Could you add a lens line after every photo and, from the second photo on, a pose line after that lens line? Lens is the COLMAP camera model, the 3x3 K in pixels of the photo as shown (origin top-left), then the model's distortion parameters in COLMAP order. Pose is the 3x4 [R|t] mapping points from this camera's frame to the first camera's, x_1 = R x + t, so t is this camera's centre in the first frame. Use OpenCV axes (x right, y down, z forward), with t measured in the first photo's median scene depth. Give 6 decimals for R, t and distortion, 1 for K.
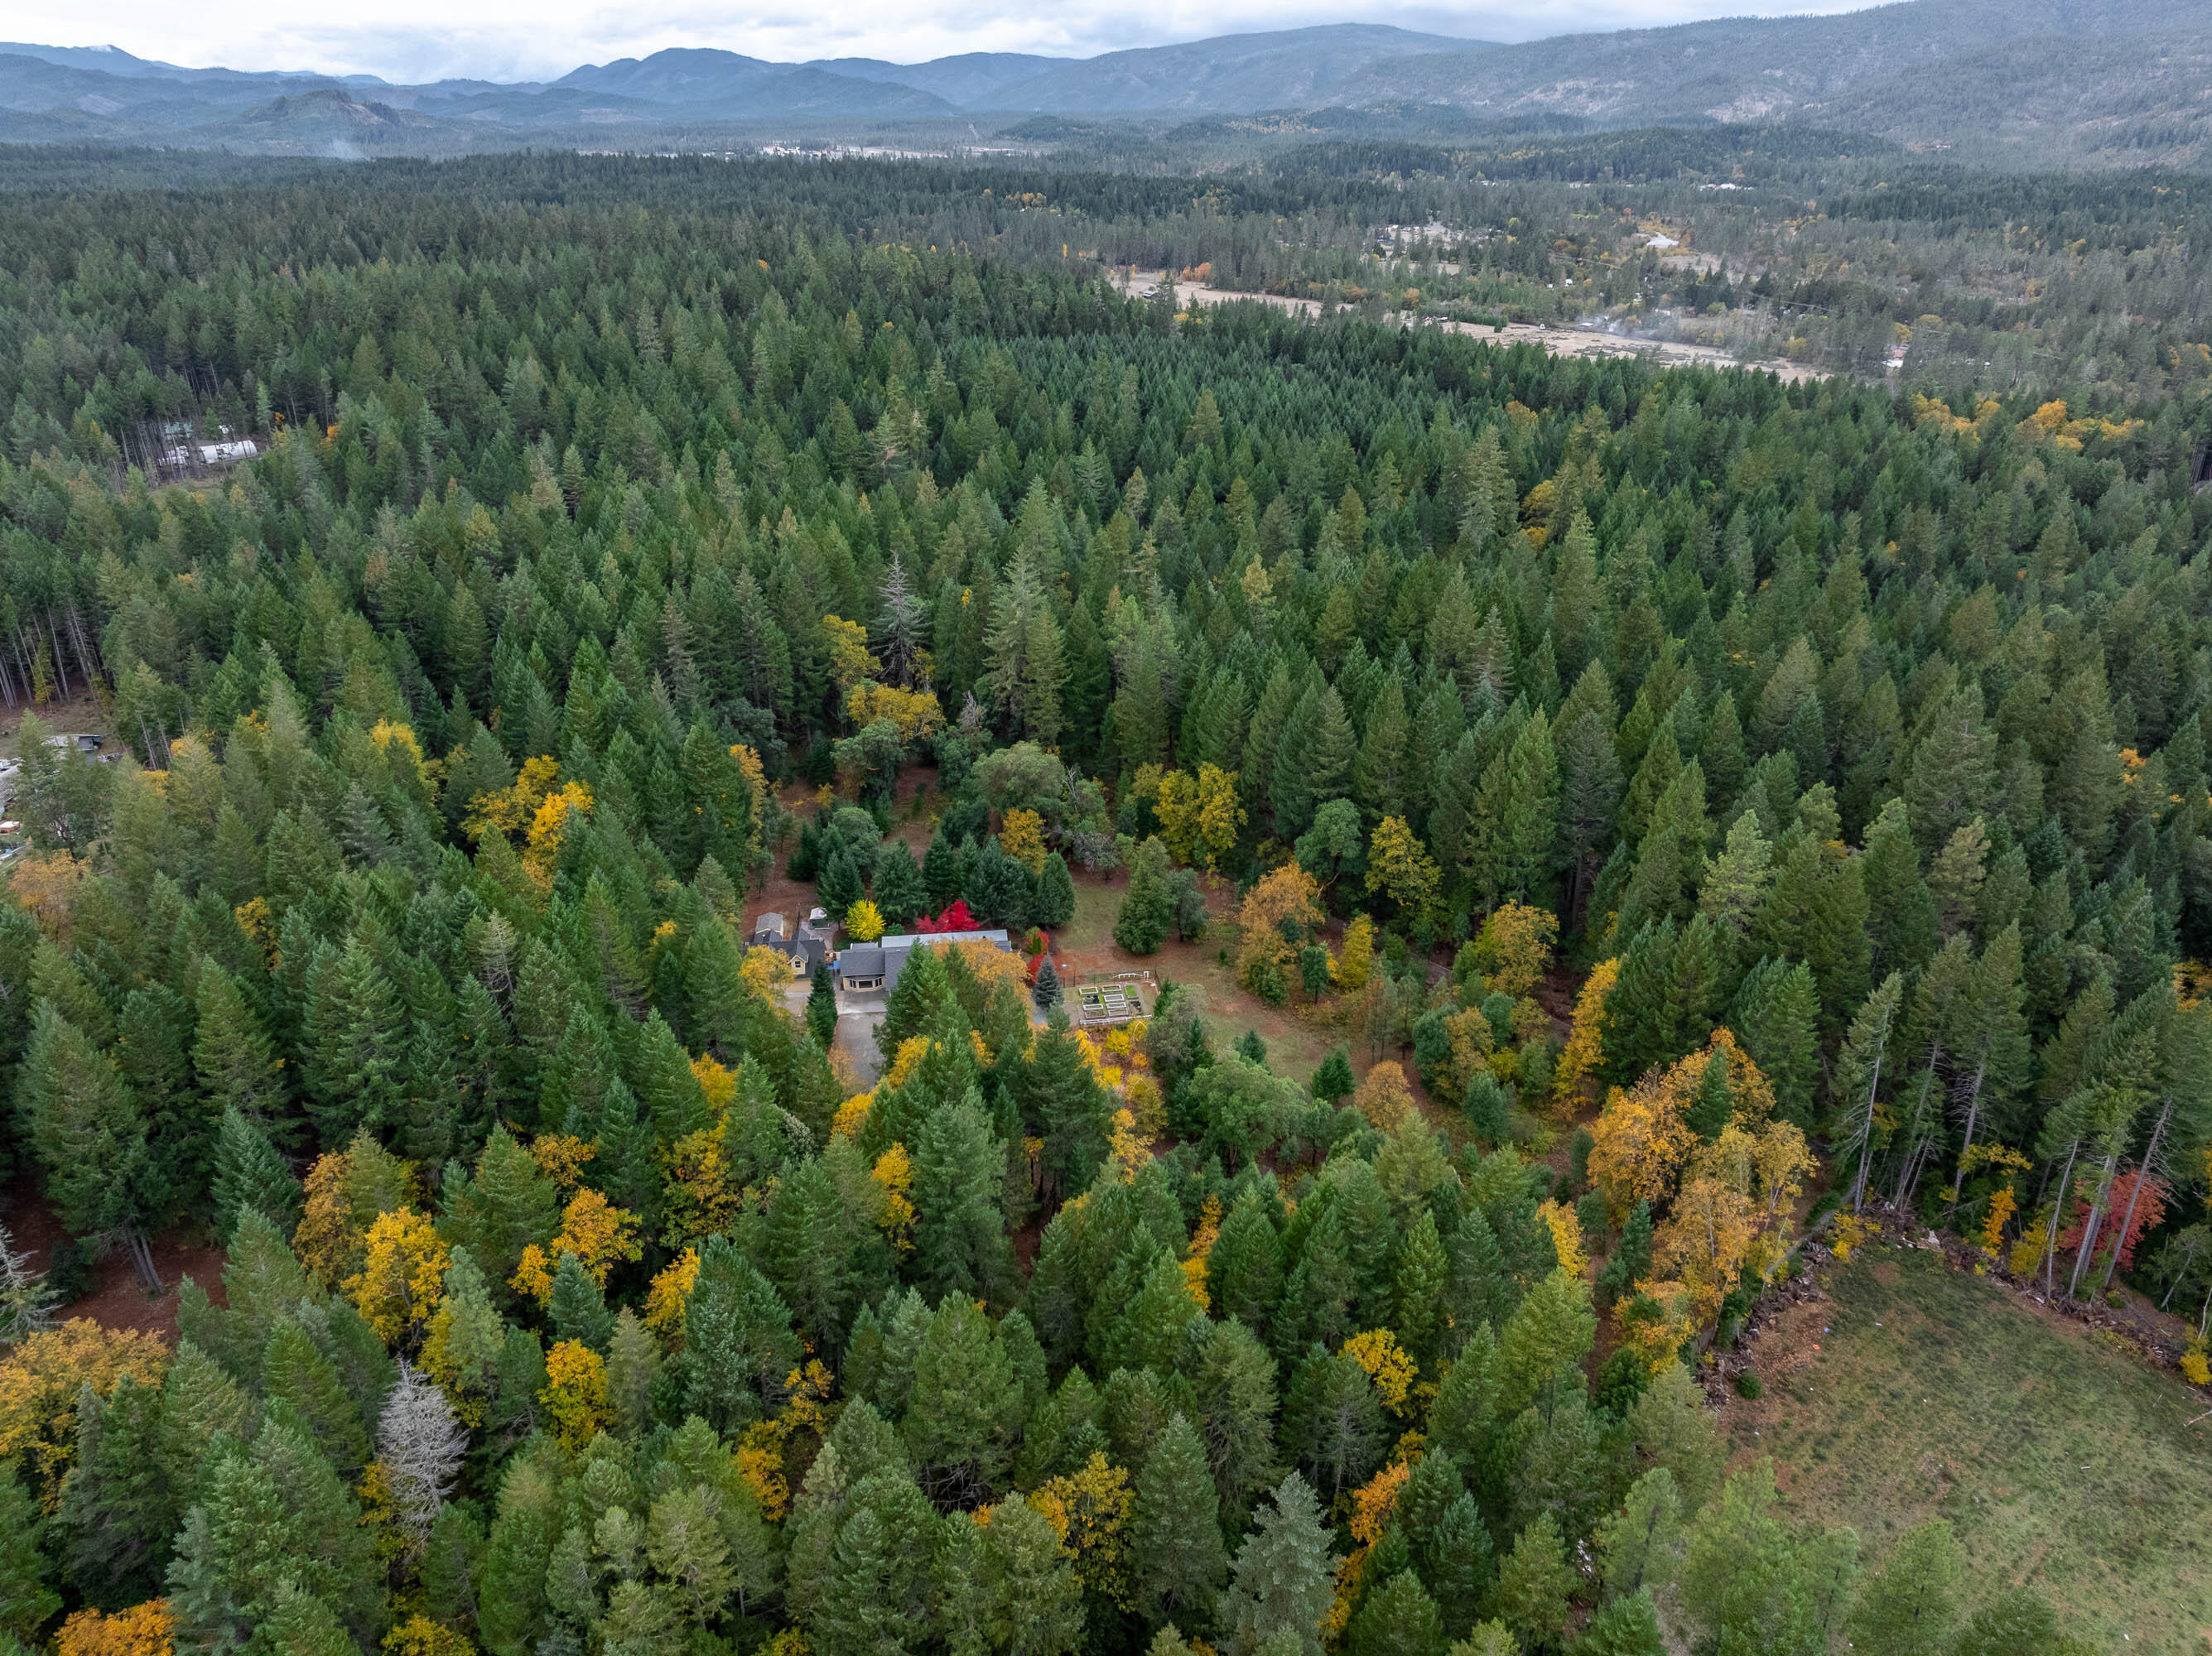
lens RADIAL K [[1593.9, 0, 1106.5], [0, 1593.9, 839.2], [0, 0, 1]] dist [-0.026063, 0.000413]
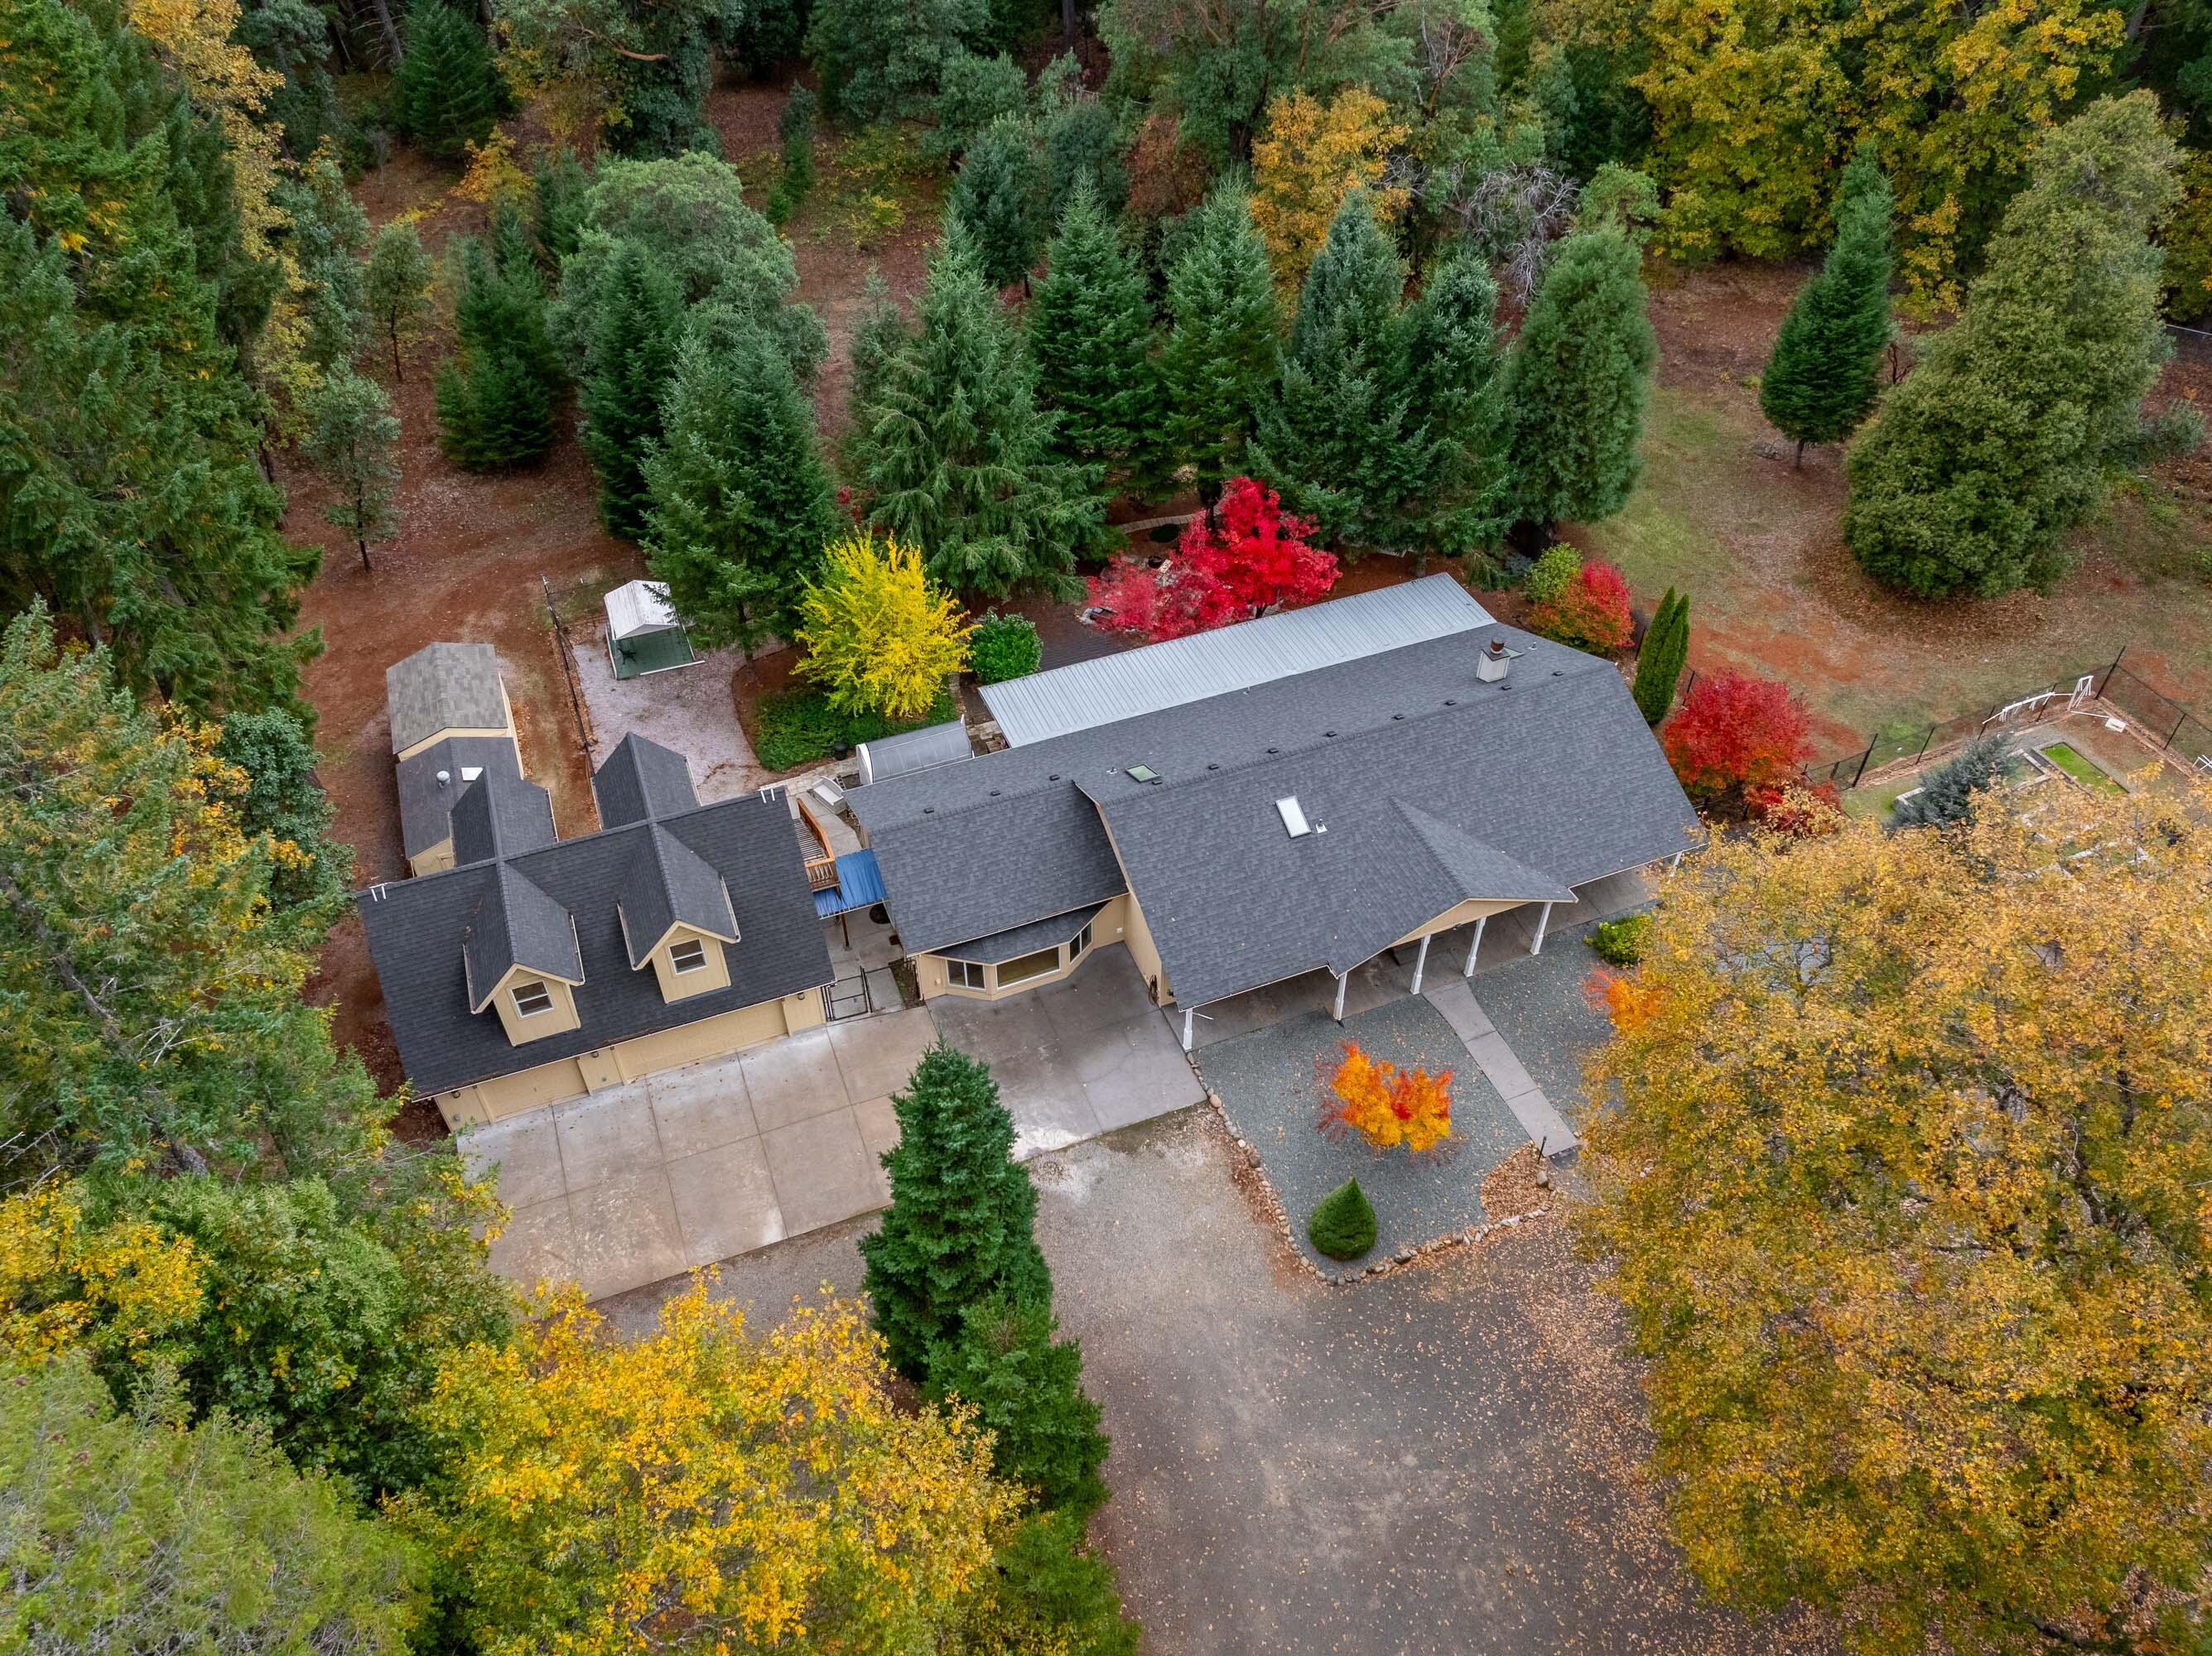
lens RADIAL K [[1593.9, 0, 1106.5], [0, 1593.9, 839.2], [0, 0, 1]] dist [-0.026063, 0.000413]
pose [[0.964571, -0.187846, 0.185246, -0.167453], [0.116315, 0.933031, 0.340477, 0.004629], [-0.236797, -0.306867, 0.921824, 0.762032]]
